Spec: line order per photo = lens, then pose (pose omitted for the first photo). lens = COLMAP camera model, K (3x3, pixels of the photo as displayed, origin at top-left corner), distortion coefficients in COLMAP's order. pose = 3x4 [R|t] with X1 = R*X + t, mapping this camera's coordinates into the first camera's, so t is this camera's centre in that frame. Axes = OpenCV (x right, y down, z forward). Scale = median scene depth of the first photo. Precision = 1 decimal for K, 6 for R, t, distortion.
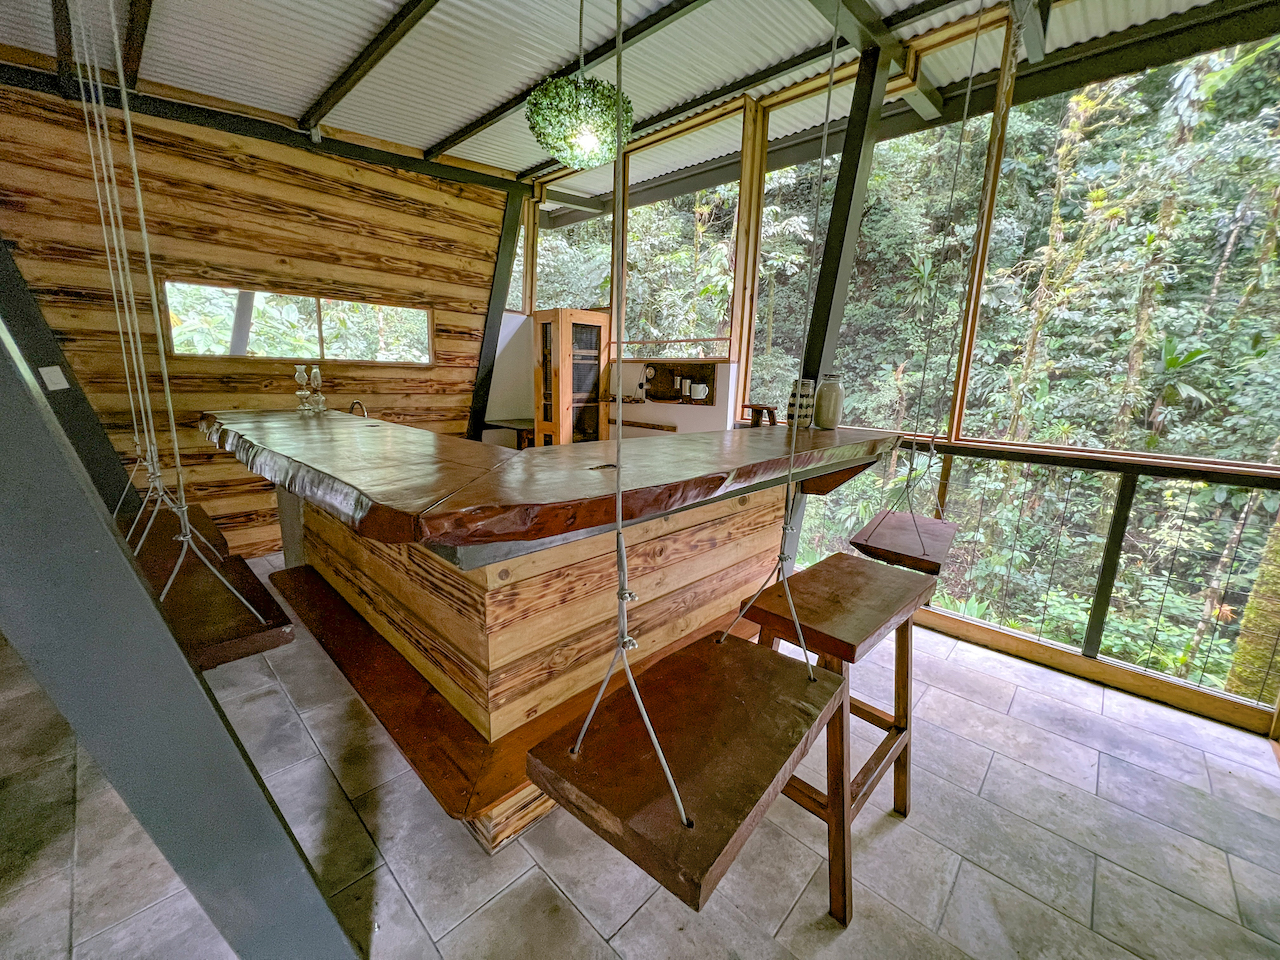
lens RADIAL K [[512.0, 0, 638.3], [0, 512.0, 477.8], [0, 0, 1]] dist [0.002085, 0.000080]
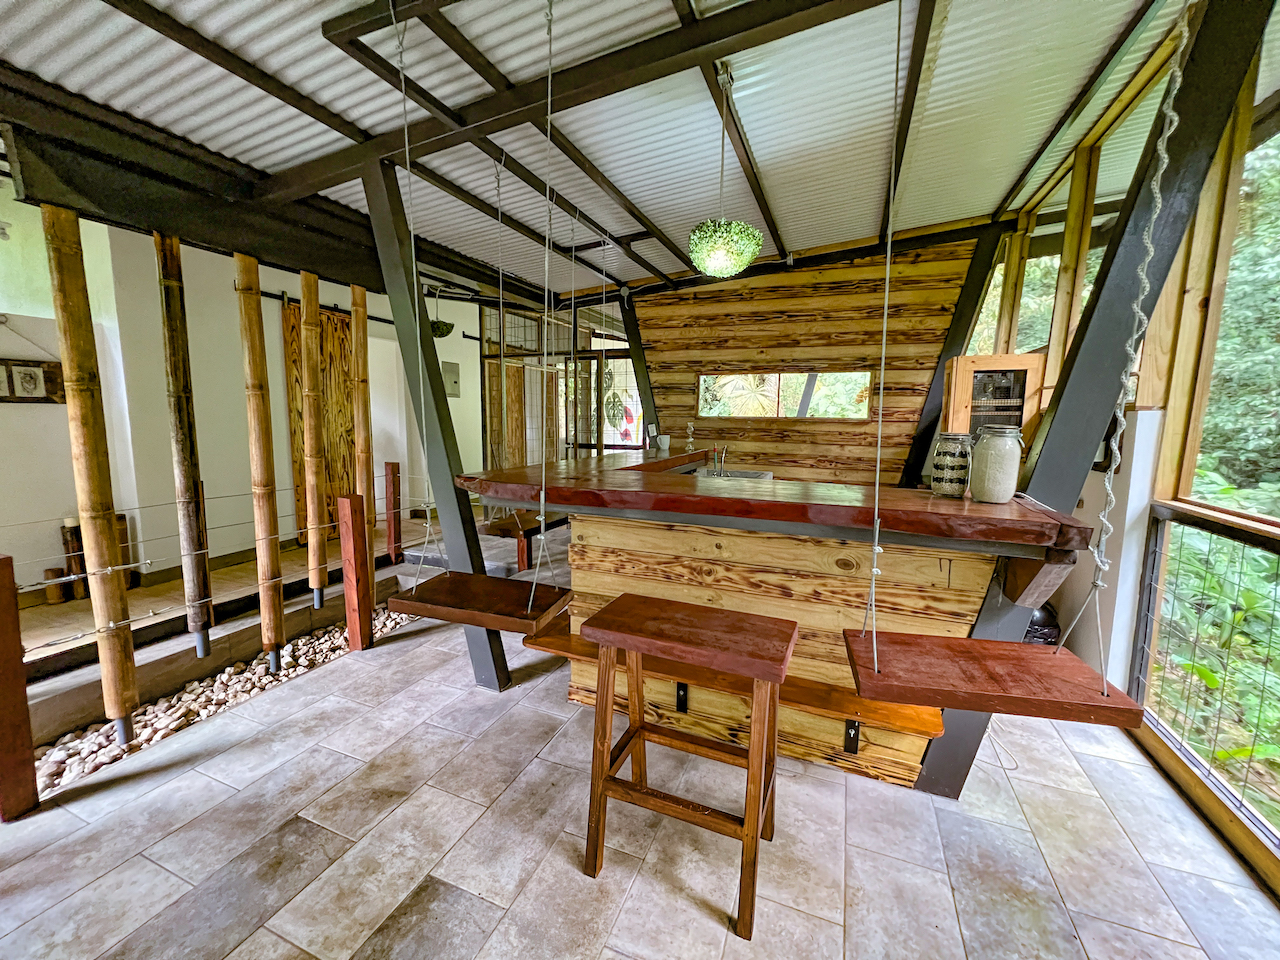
lens RADIAL K [[512.0, 0, 637.2], [0, 512.0, 479.3], [0, 0, 1]] dist [0.002085, 0.000080]
pose [[0.363139, 0.091409, -0.927240, 0.483173], [-0.186685, 0.982134, 0.023708, -0.029692], [0.912841, 0.164492, 0.373716, 0.164515]]
